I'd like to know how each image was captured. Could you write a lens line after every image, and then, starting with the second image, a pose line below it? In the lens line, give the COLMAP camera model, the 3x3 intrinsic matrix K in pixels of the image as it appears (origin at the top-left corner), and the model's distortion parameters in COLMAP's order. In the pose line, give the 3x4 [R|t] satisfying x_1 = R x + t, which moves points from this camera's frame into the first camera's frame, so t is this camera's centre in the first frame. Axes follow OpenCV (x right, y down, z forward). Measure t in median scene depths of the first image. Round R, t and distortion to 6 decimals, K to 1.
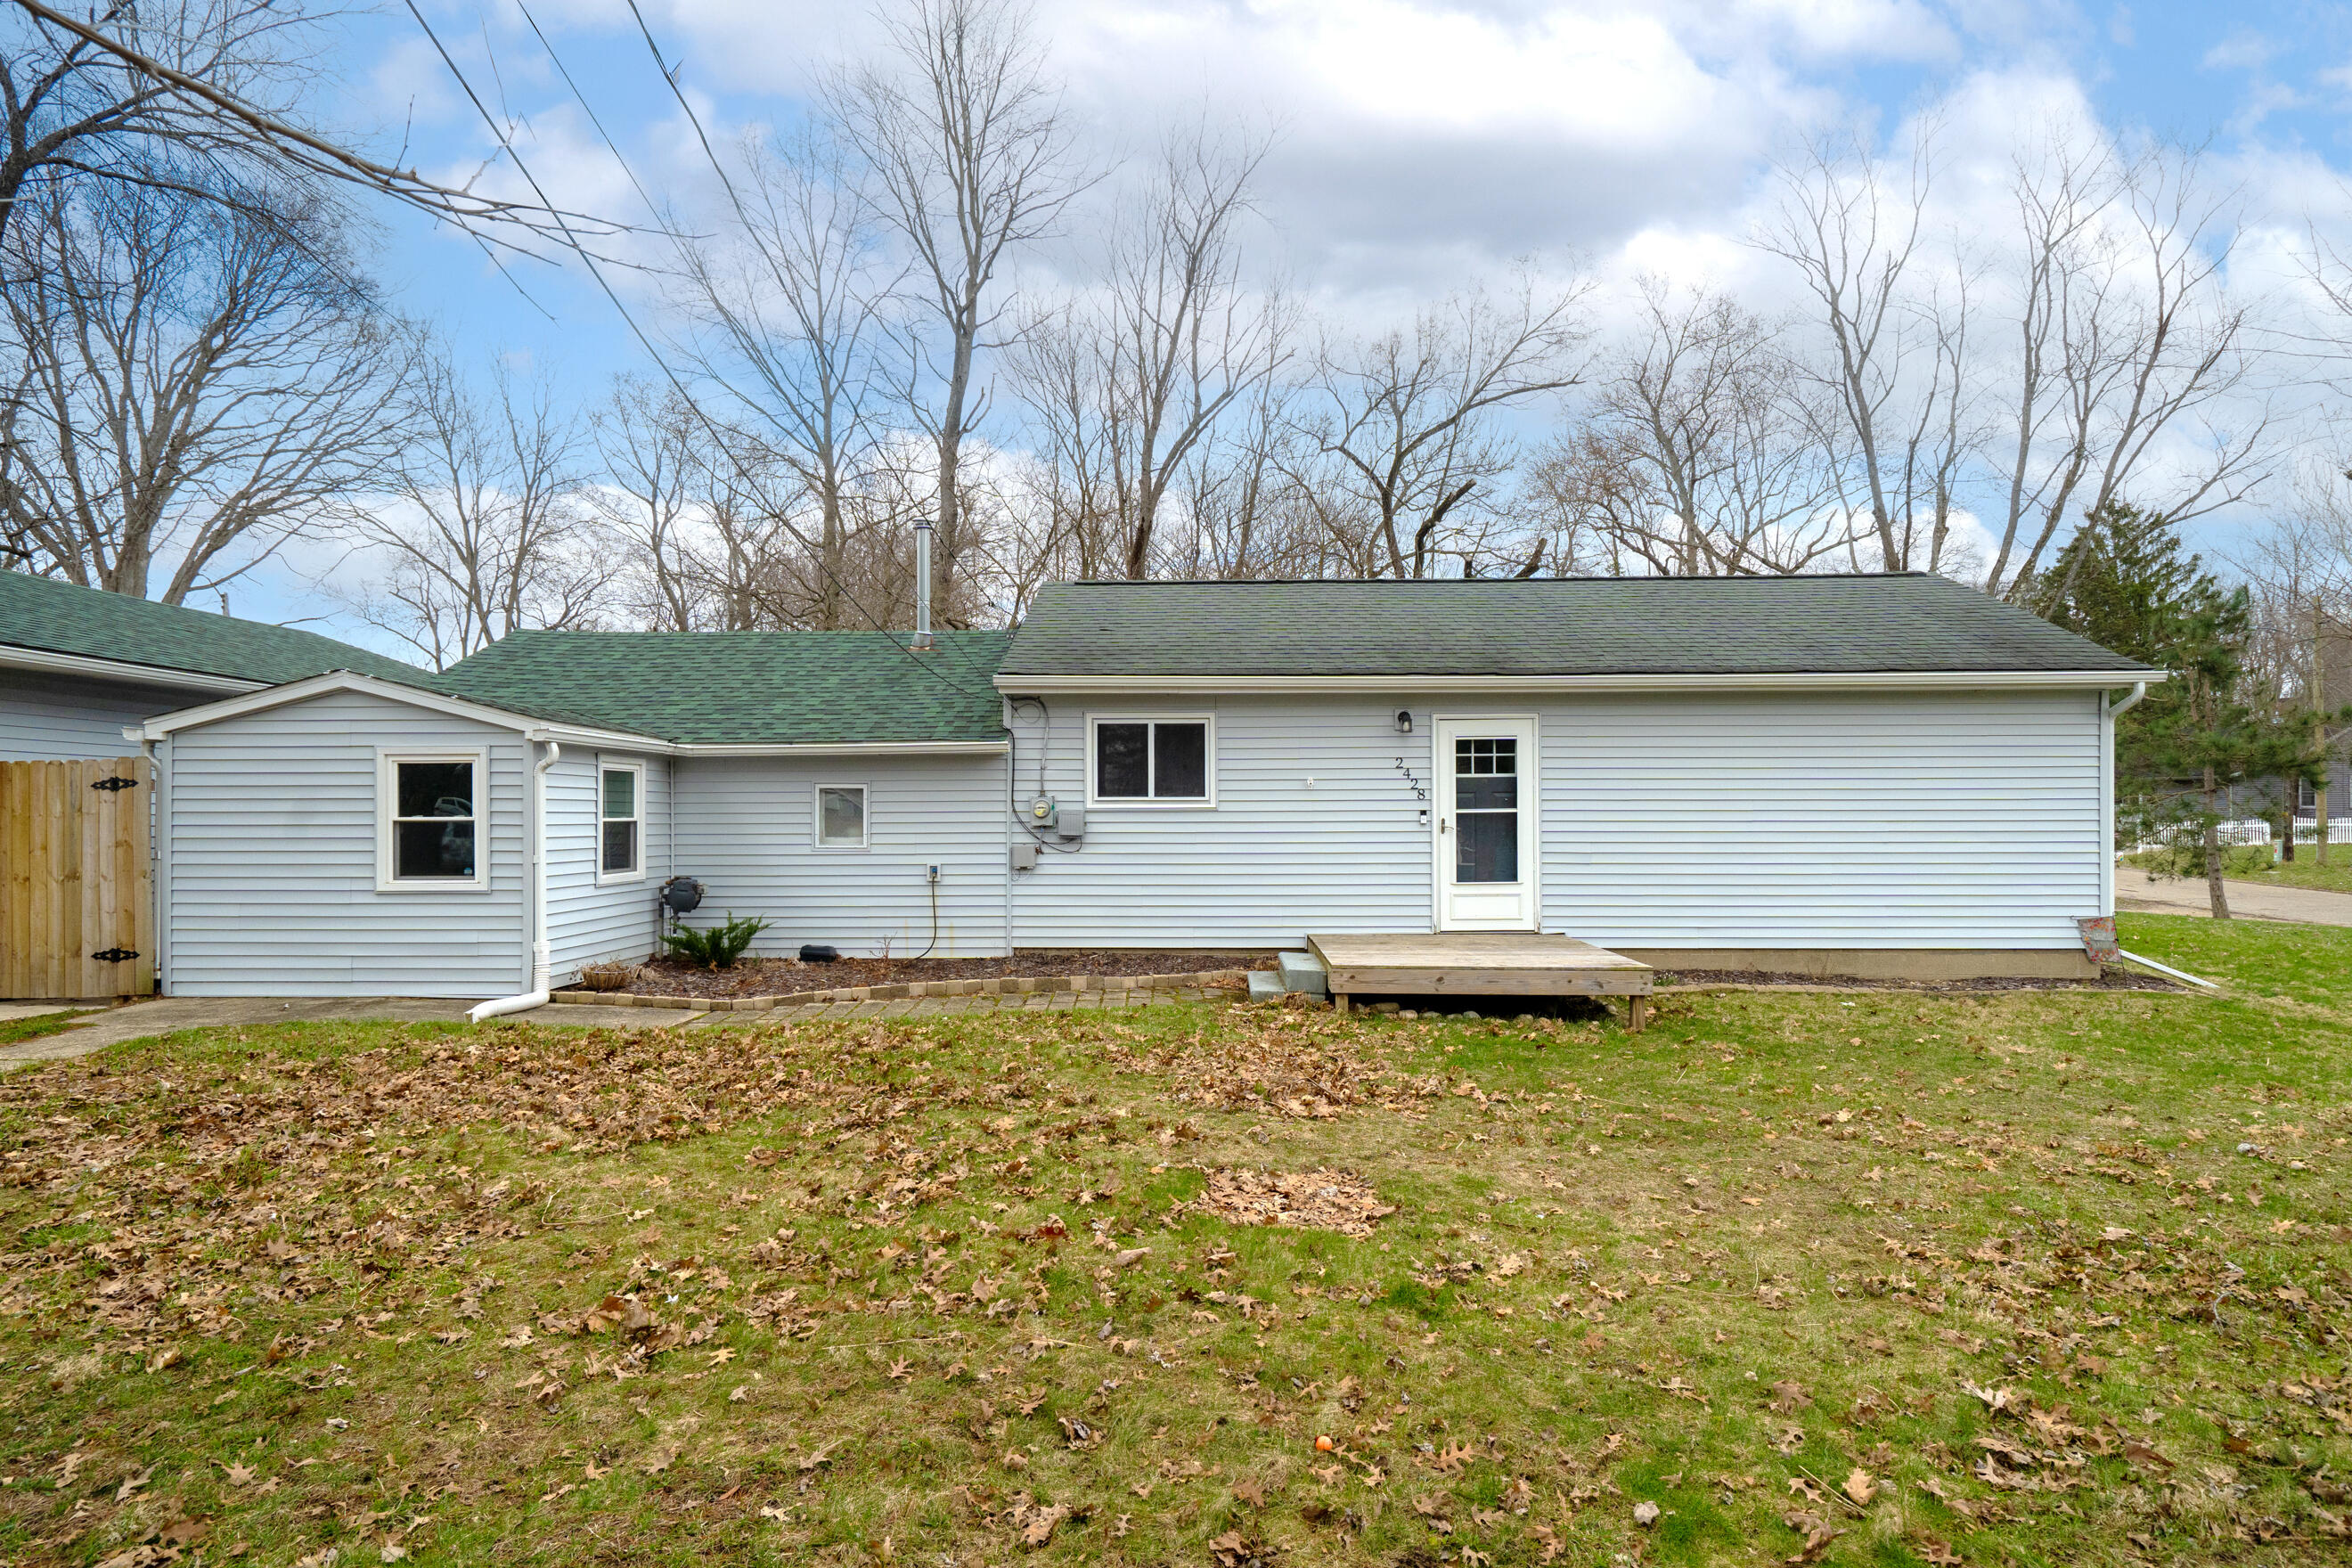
lens RADIAL K [[1245.4, 0, 1174.9], [0, 1245.4, 819.5], [0, 0, 1]] dist [0.002924, 0.000705]
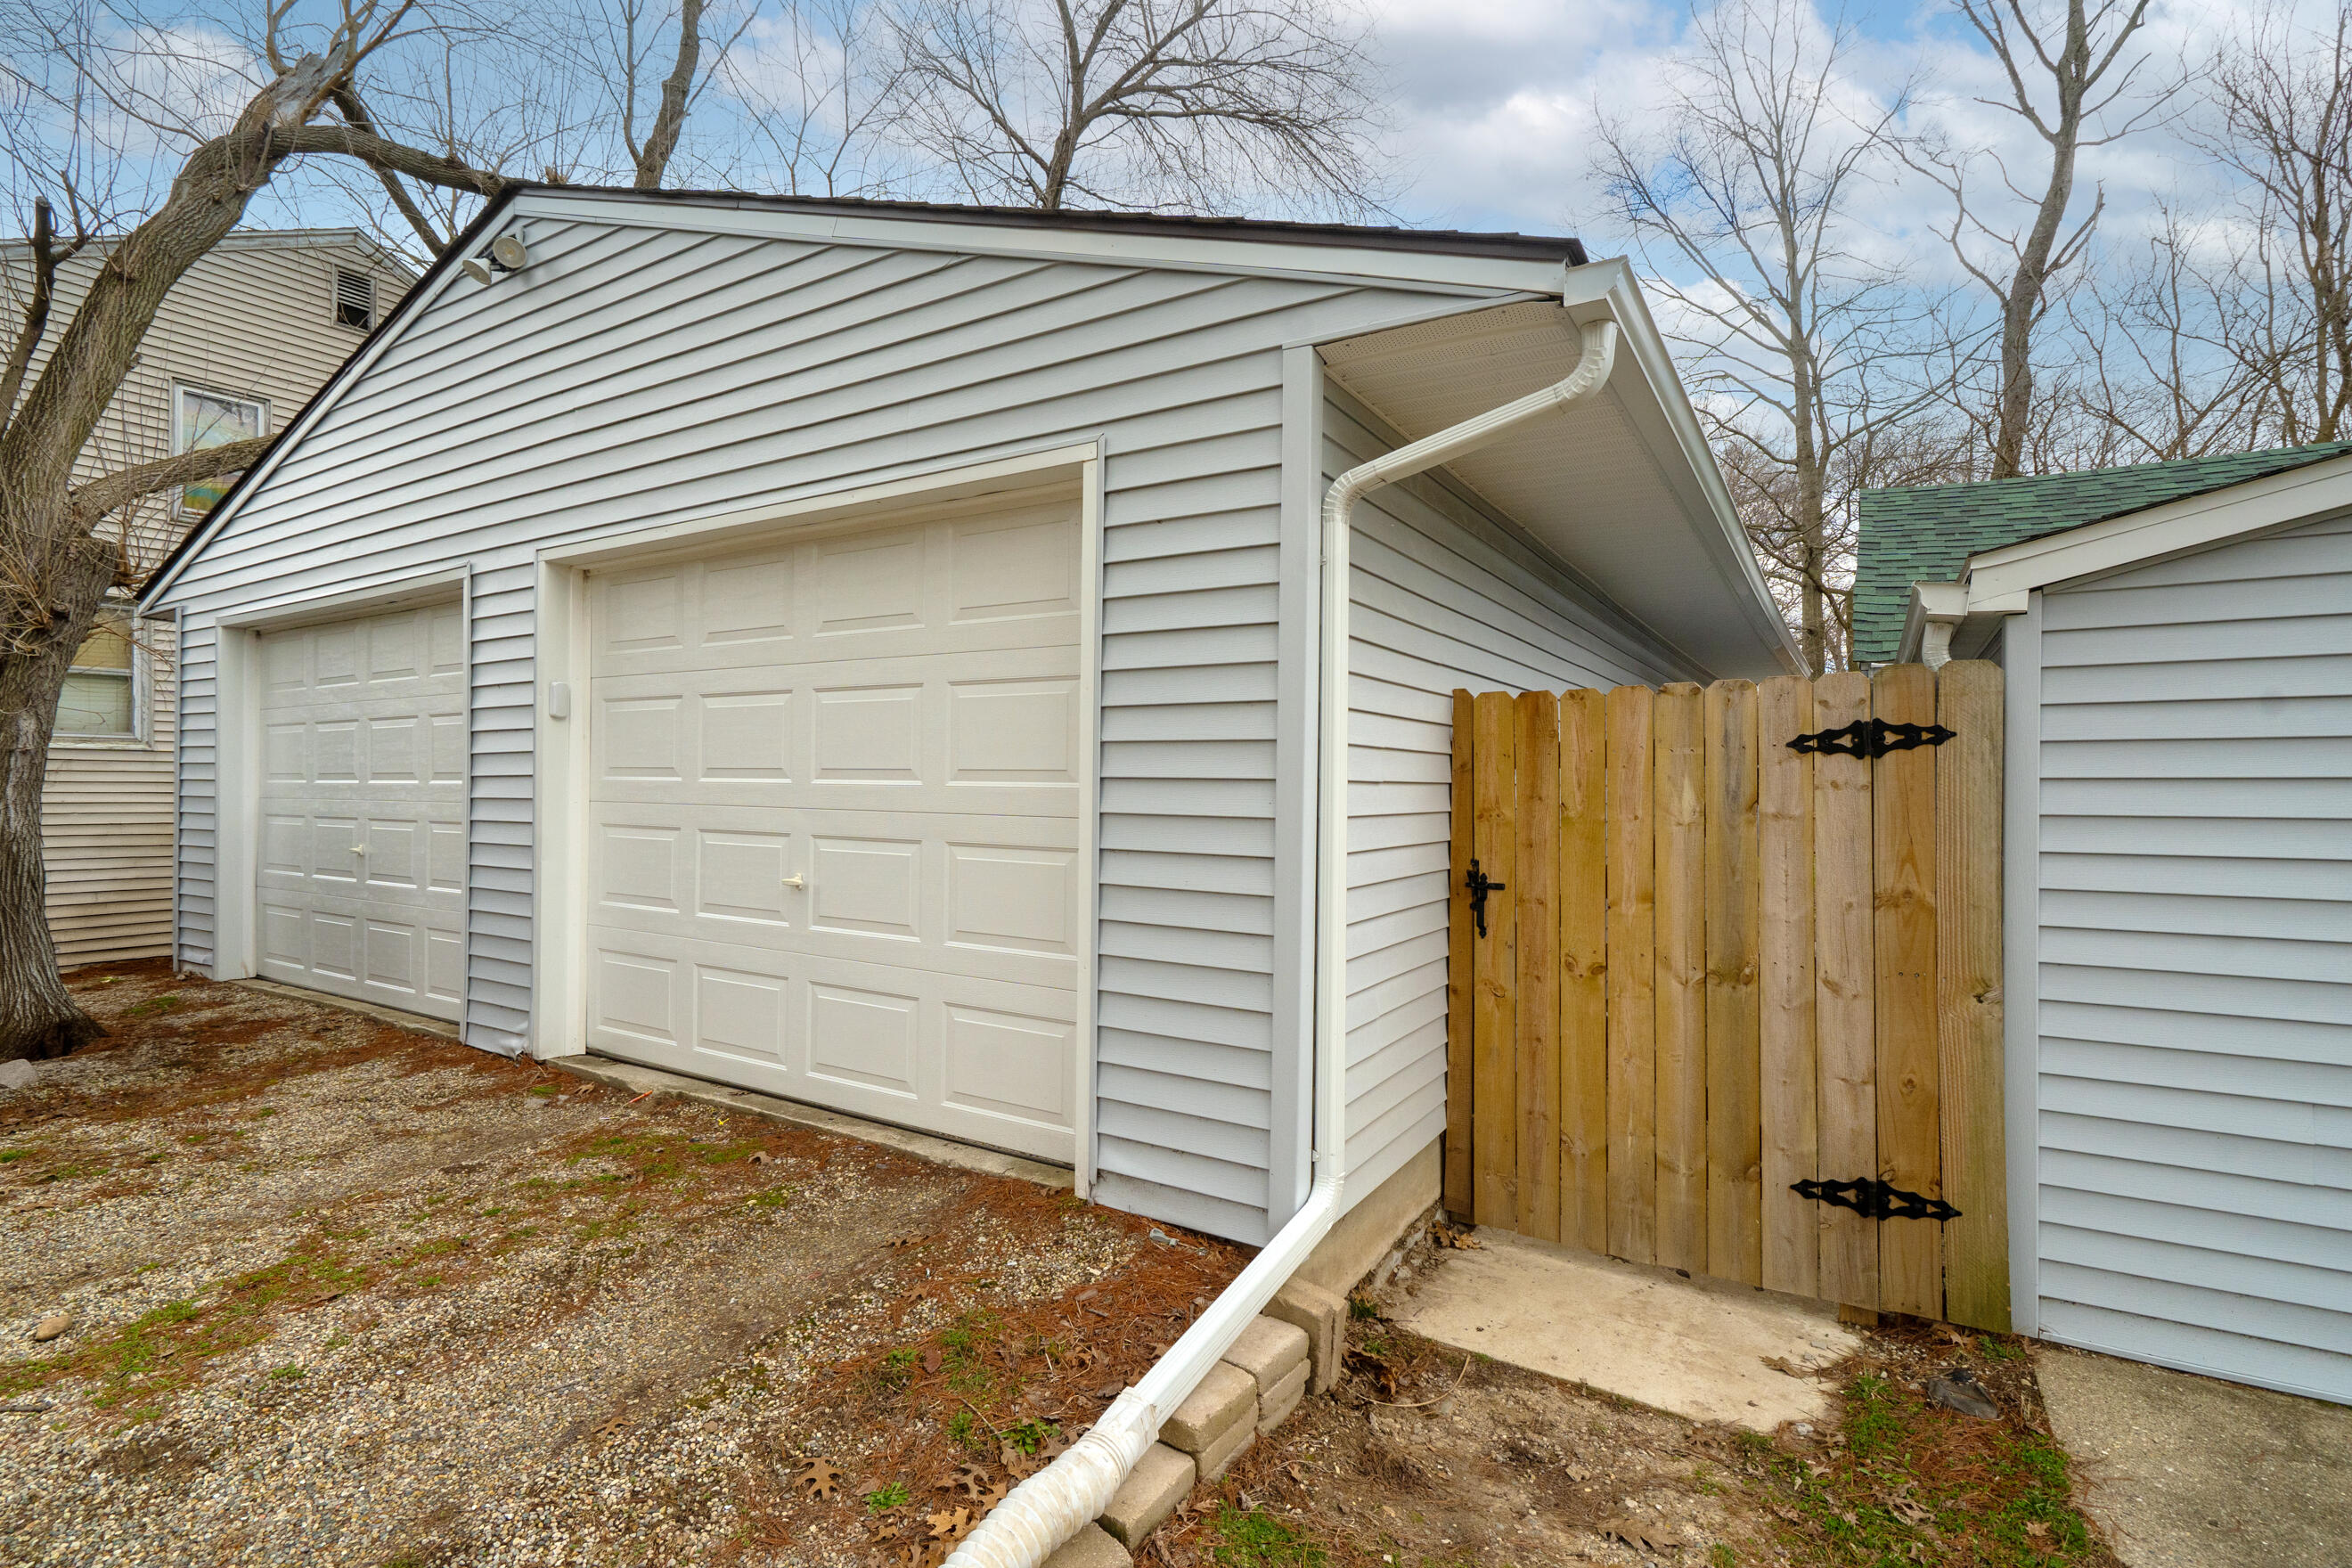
lens RADIAL K [[1024.4, 0, 1175.2], [0, 1024.4, 787.7], [0, 0, 1]] dist [0.003356, 0.000571]
pose [[0.879244, 0.002788, -0.476364, -0.740694], [-0.005028, 0.999981, -0.003429, -0.009720], [0.476346, 0.005410, 0.879241, 0.527447]]
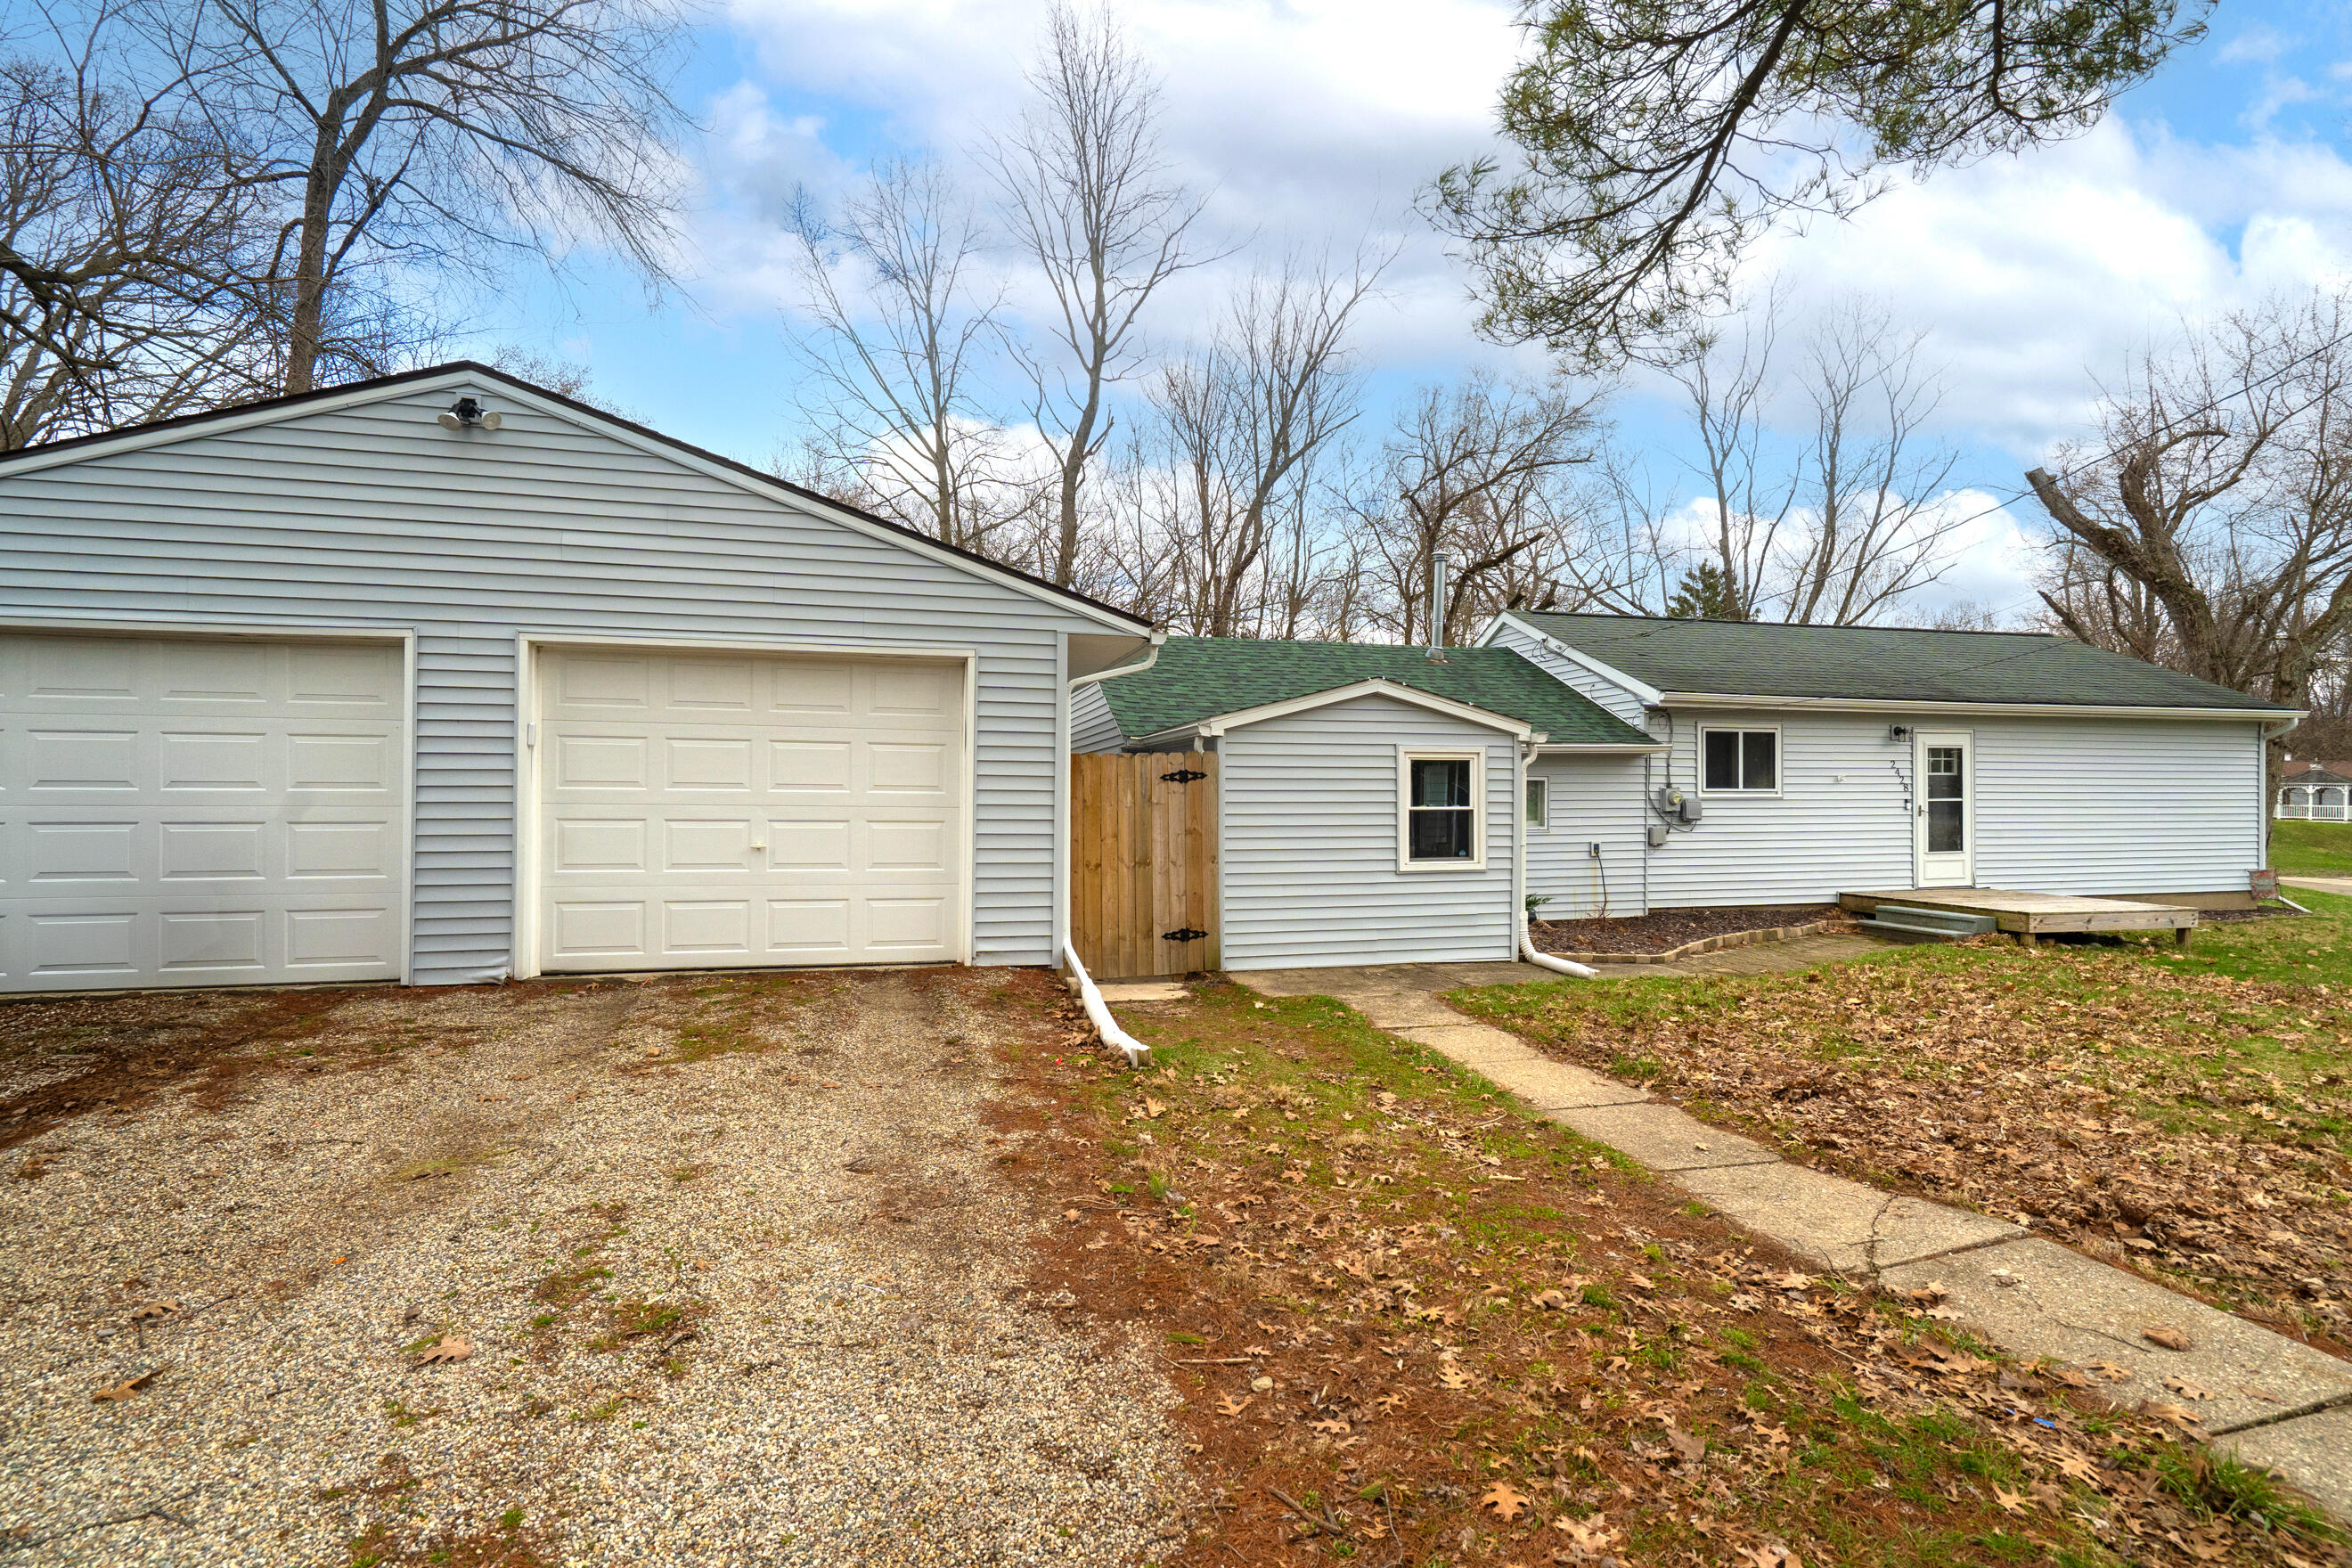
lens RADIAL K [[1113.2, 0, 1096.7], [0, 1113.2, 790.8], [0, 0, 1]] dist [0.002363, 0.000253]
pose [[0.959530, 0.003112, 0.281590, -0.997368], [-0.001971, 0.999989, -0.004336, -0.009630], [-0.281600, 0.003605, 0.959525, 0.082105]]
